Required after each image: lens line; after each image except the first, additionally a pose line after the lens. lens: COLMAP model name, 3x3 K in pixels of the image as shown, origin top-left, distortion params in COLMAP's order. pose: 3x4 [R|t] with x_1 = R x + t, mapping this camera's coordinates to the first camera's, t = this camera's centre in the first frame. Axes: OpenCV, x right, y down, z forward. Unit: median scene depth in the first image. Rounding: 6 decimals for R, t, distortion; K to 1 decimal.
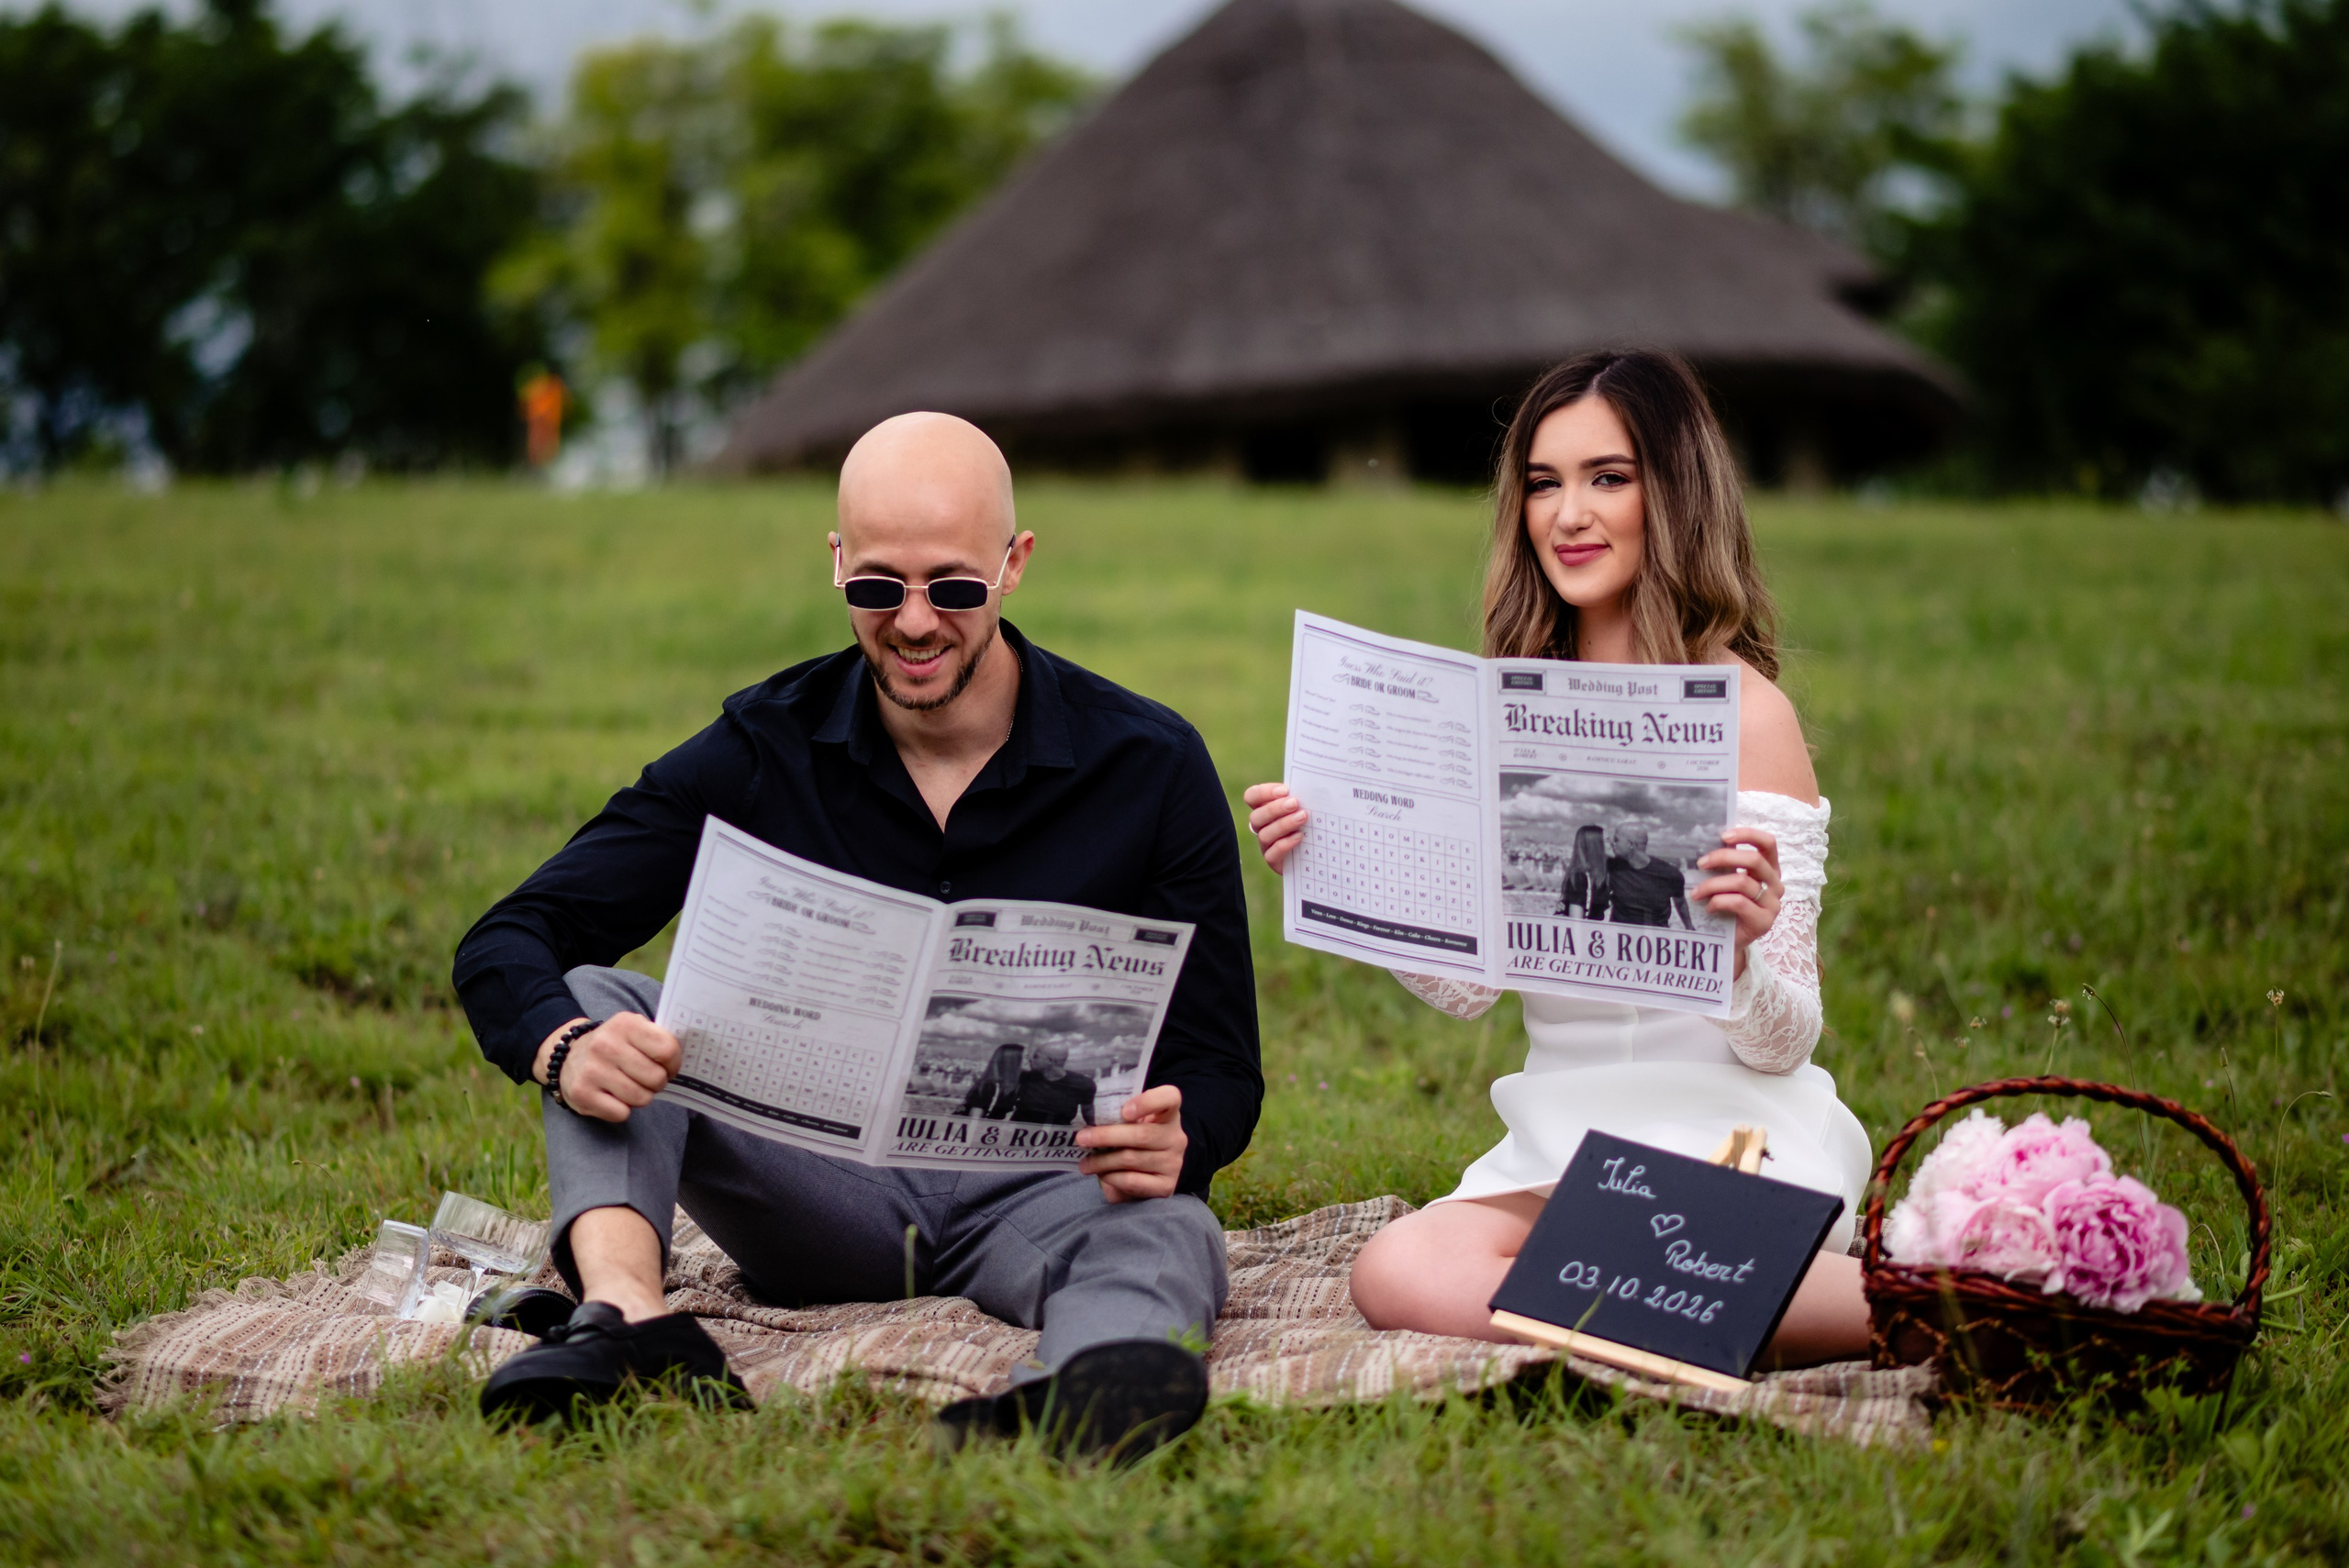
lens RADIAL K [[5881.5, 0, 1174.5], [0, 5881.5, 784.0], [0, 0, 1]] dist [0.048761, 0.247614]
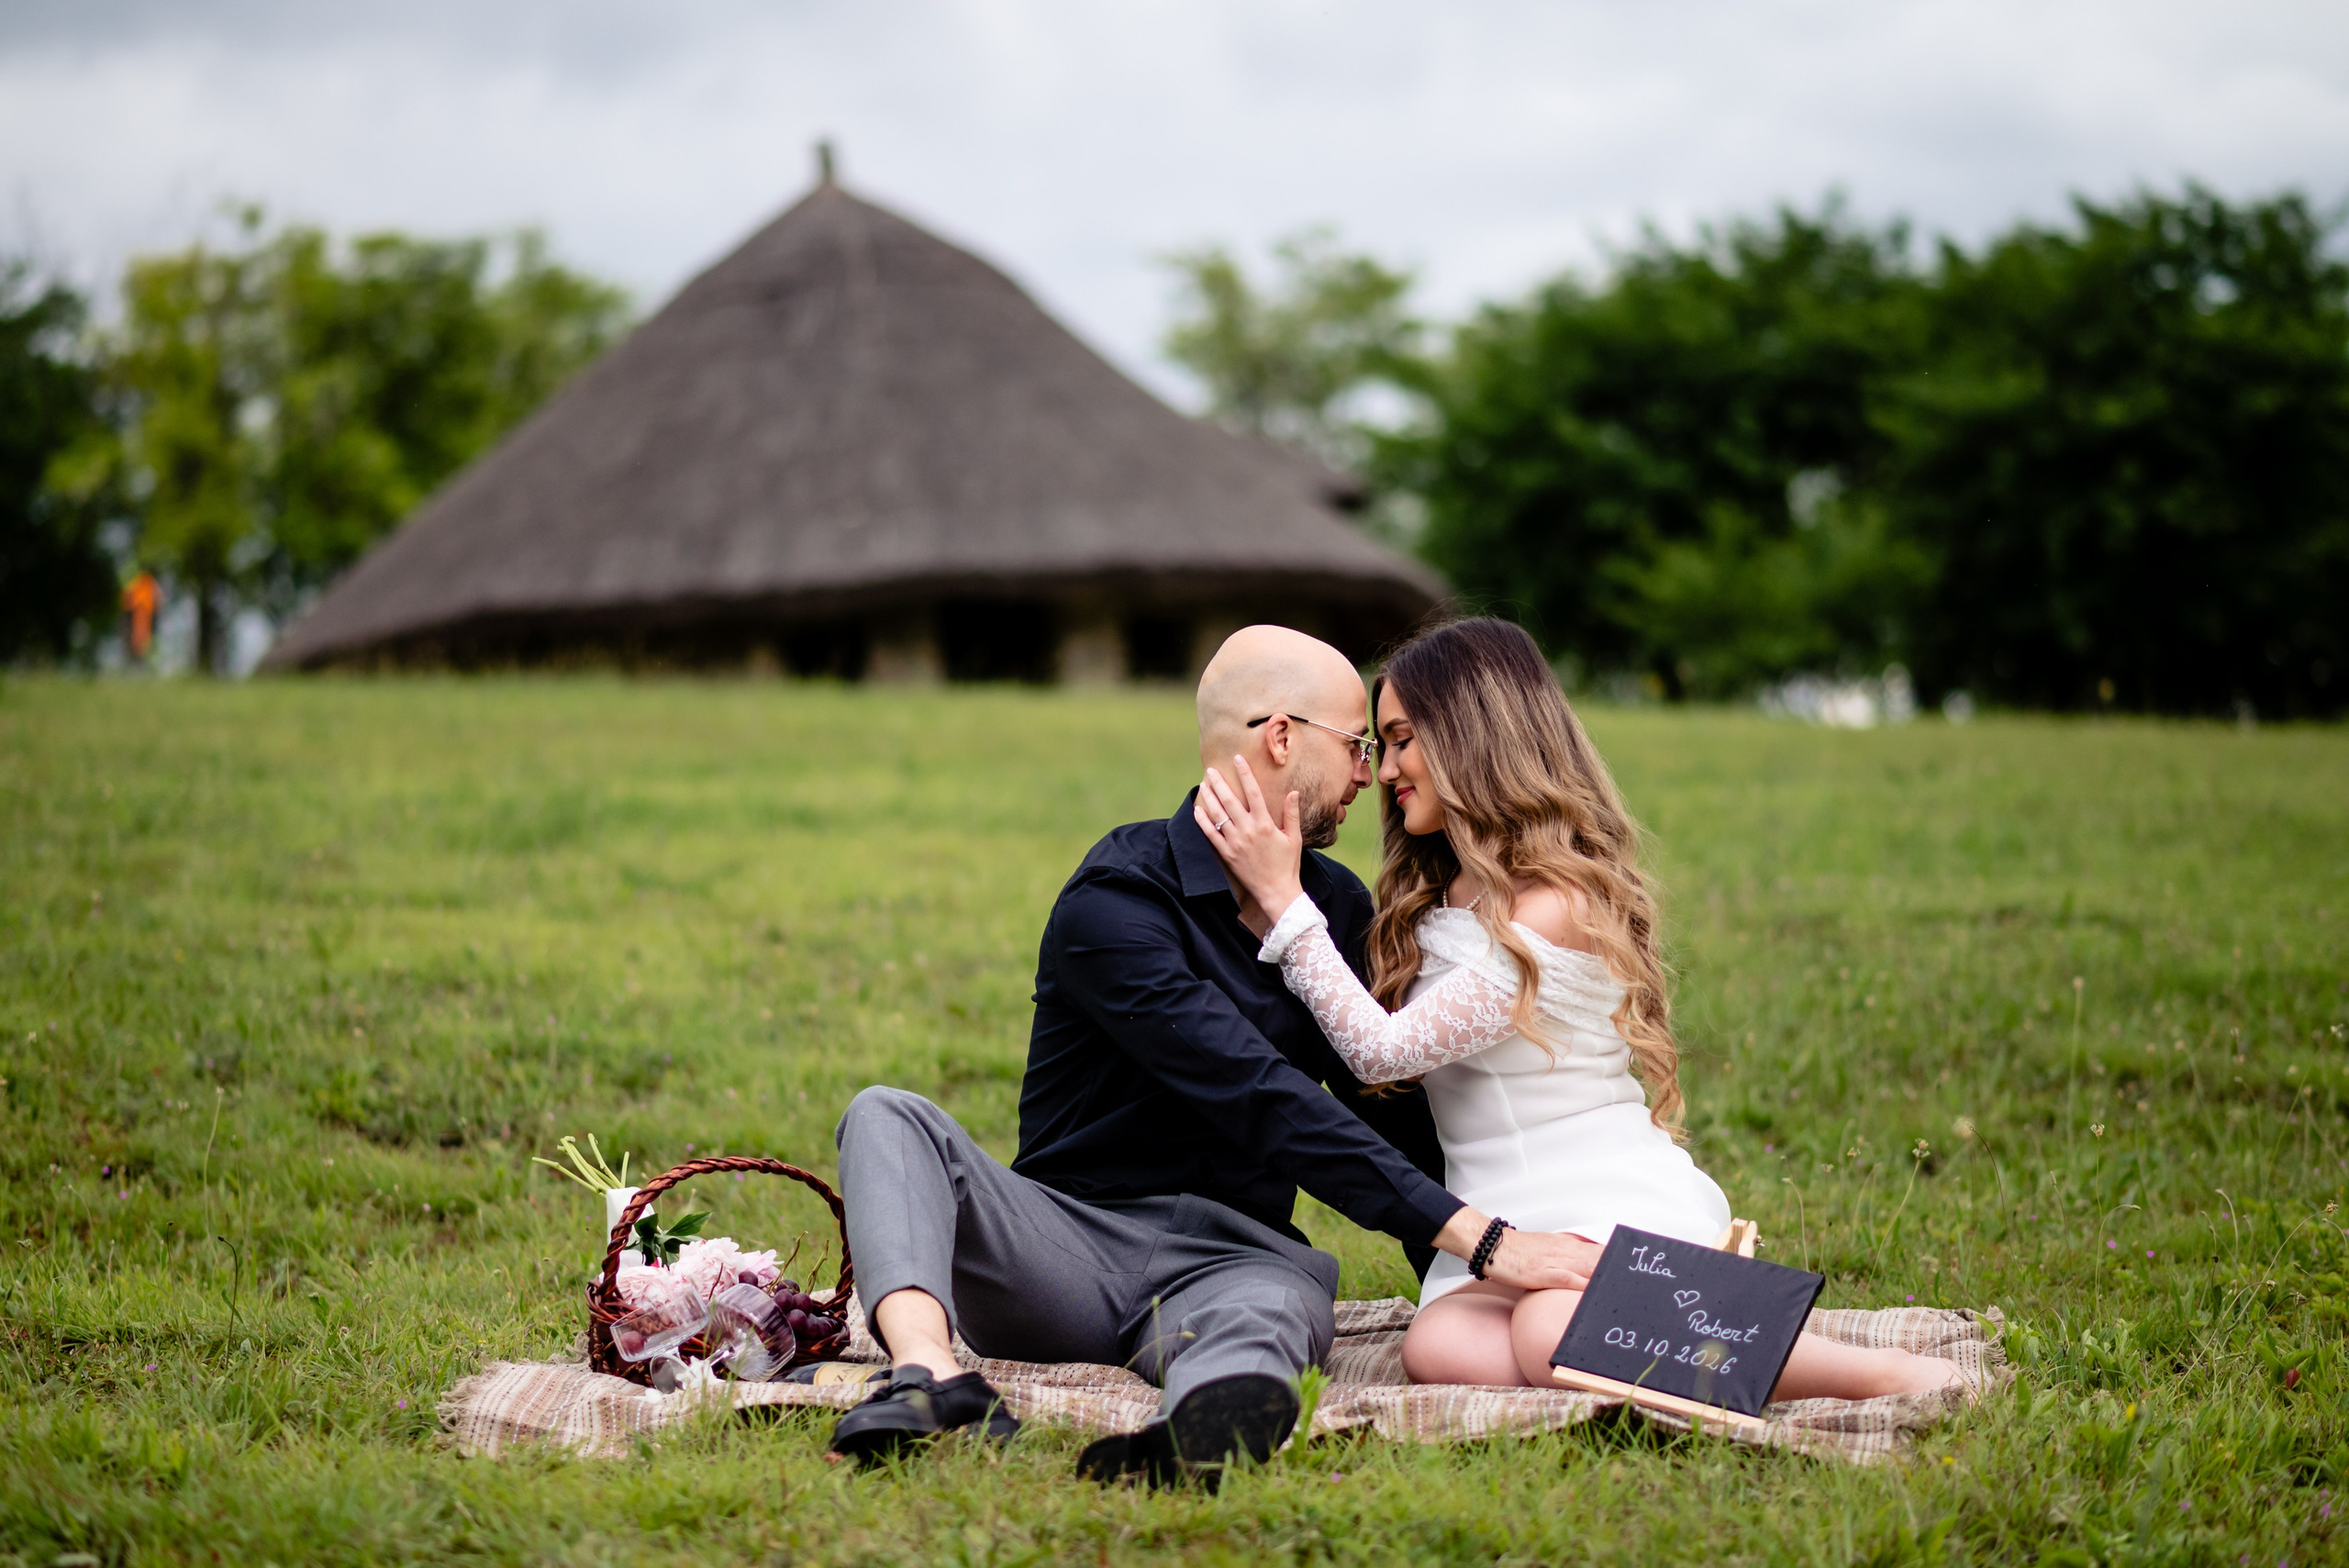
lens RADIAL K [[5704.5, 0, 1222.6], [0, 5704.5, 857.9], [0, 0, 1]] dist [0.027018, -0.626260]
pose [[0.993735, 0.003297, 0.111717, -0.121226], [-0.001296, 0.999838, -0.017976, 0.001074], [-0.111758, 0.017719, 0.993577, -0.174794]]
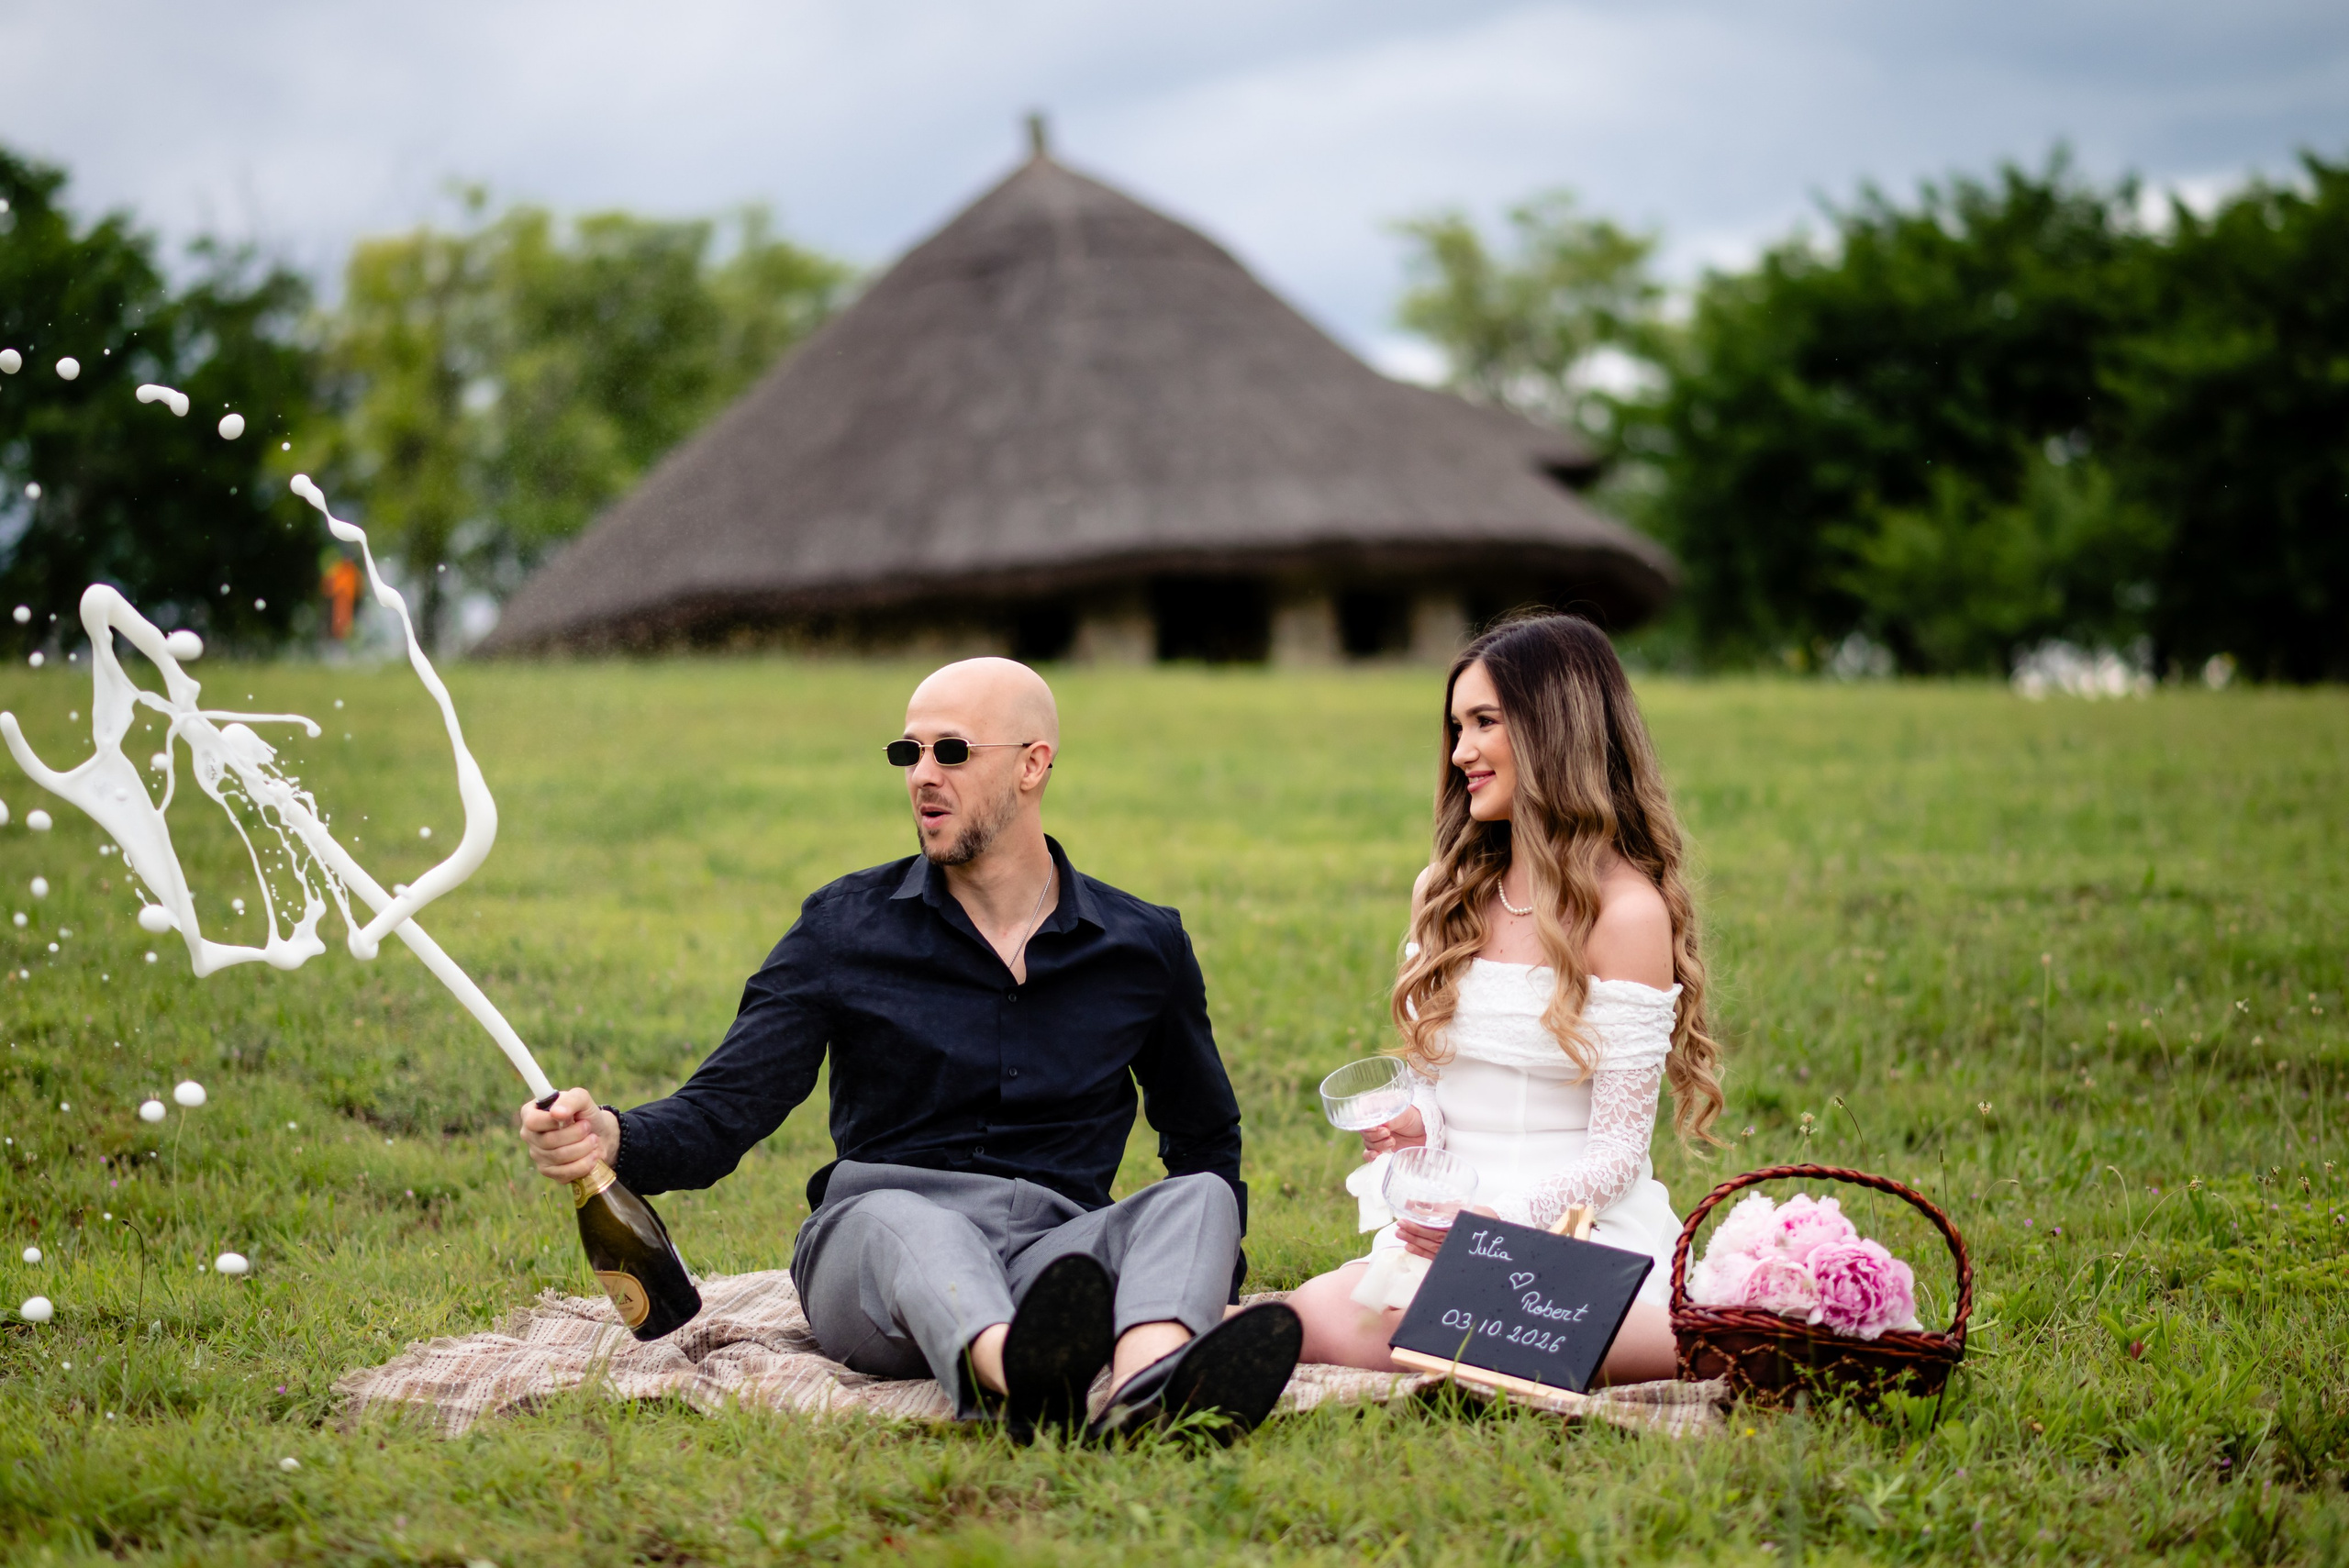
lens RADIAL K [[5824.3, 0, 1174.5], [0, 5824.3, 784.0], [0, 0, 1]] dist [-0.010065, 0.025067]
pose [[0.998701, -0.003747, 0.050812, -0.046963], [0.005065, 0.999653, -0.025832, -0.002455], [-0.050697, 0.026056, 0.998374, -0.238176]]
